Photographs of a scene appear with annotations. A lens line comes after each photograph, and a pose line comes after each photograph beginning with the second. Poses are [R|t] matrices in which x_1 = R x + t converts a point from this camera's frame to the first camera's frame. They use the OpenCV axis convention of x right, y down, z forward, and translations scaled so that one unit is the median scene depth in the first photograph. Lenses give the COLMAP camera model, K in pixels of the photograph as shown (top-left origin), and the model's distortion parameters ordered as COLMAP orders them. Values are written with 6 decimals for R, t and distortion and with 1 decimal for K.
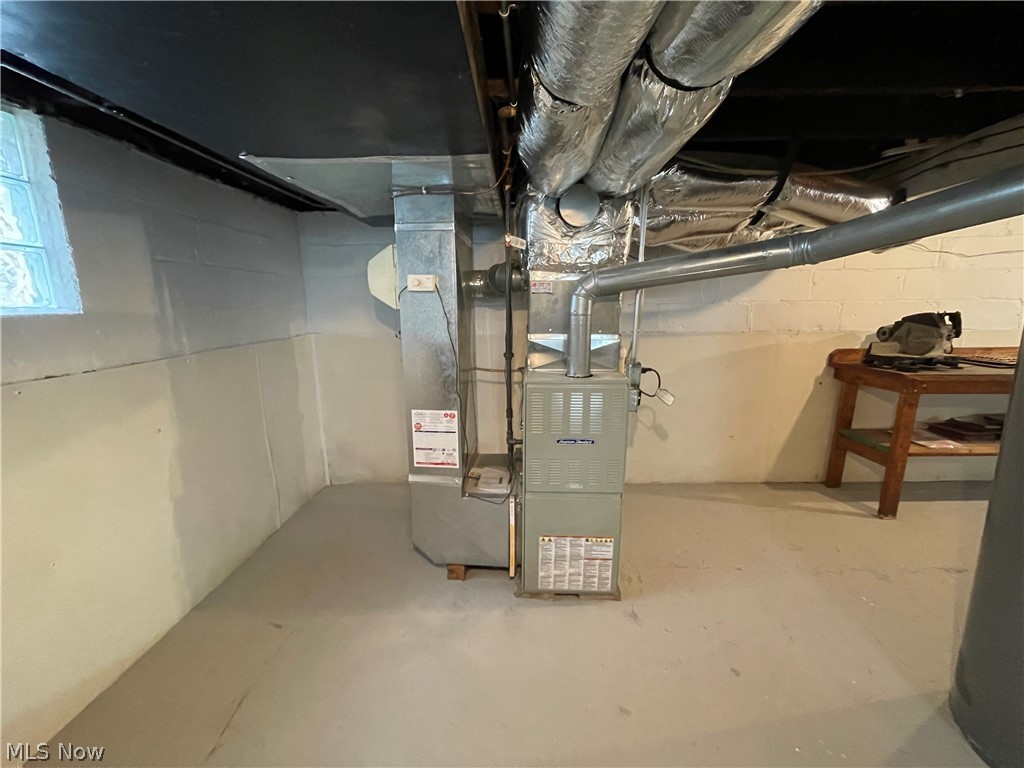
lens RADIAL K [[426.3, 0, 513.3], [0, 426.3, 384.4], [0, 0, 1]] dist [-0.002135, -0.000092]
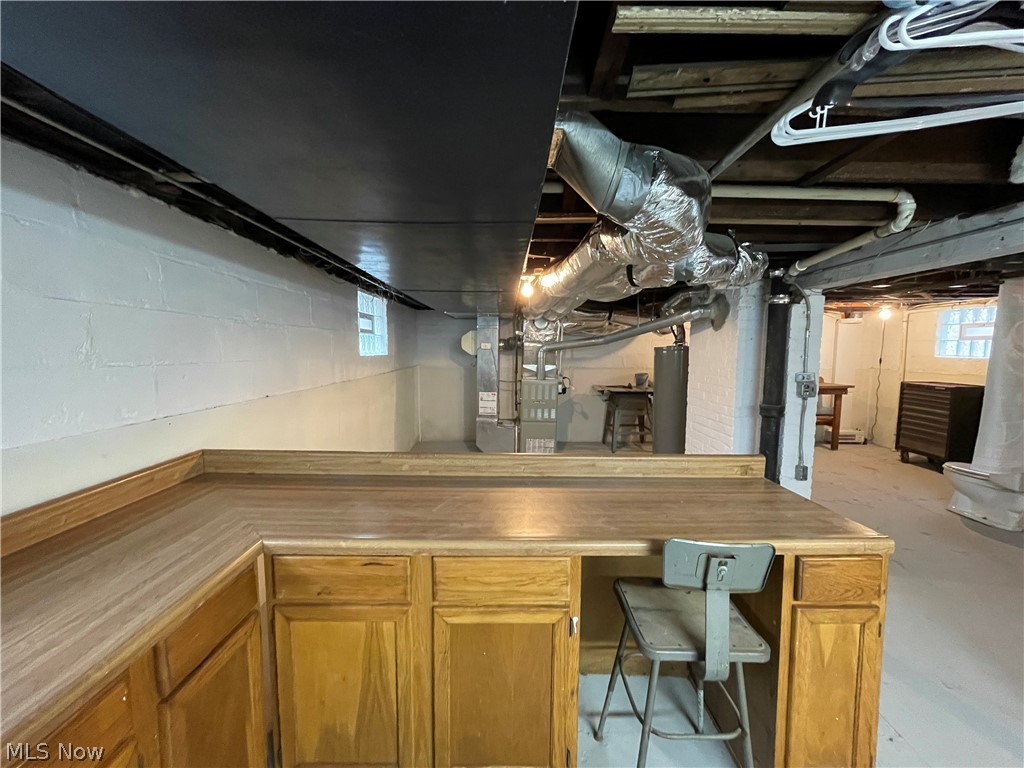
lens RADIAL K [[404.7, 0, 512.0], [0, 404.7, 384.0], [0, 0, 1]] dist [-0.001256, 0.000084]
pose [[0.999499, 0.014976, 0.027871, -0.102427], [-0.012028, 0.994600, -0.103079, 0.261987], [-0.029264, 0.102692, 0.994283, -1.500787]]
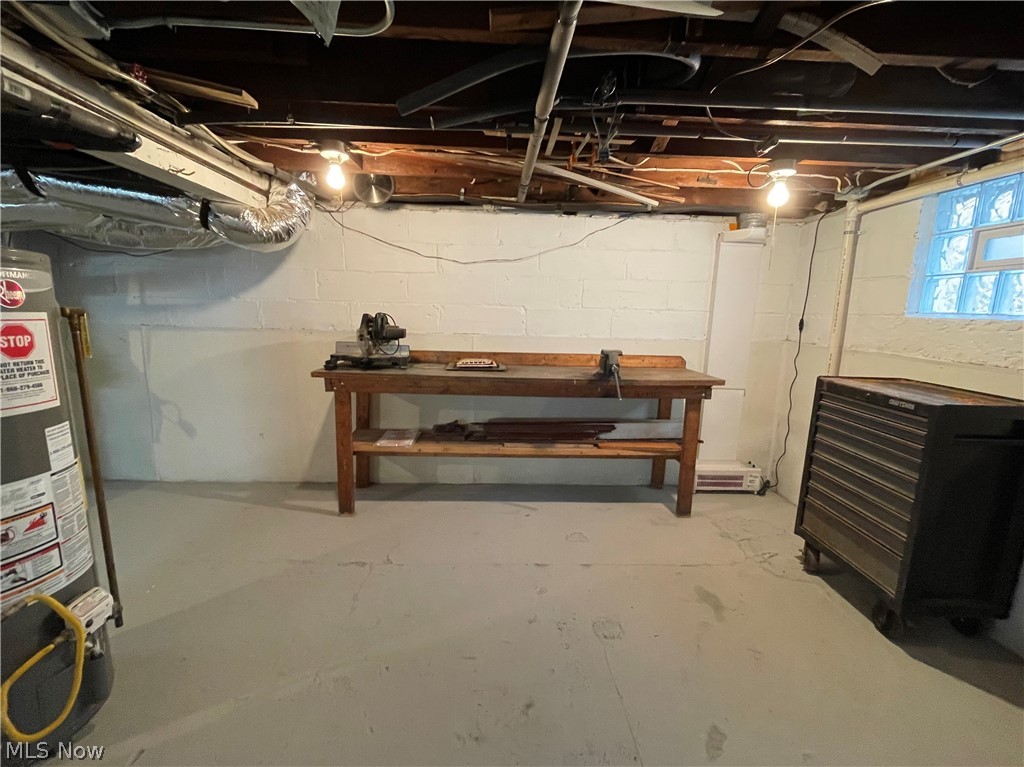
lens RADIAL K [[426.3, 0, 513.3], [0, 426.3, 383.9], [0, 0, 1]] dist [-0.002135, -0.000092]
pose [[0.997844, 0.031133, 0.057777, 1.625918], [-0.030034, 0.999353, -0.019801, 0.010276], [-0.058356, 0.018023, 0.998133, -0.042128]]
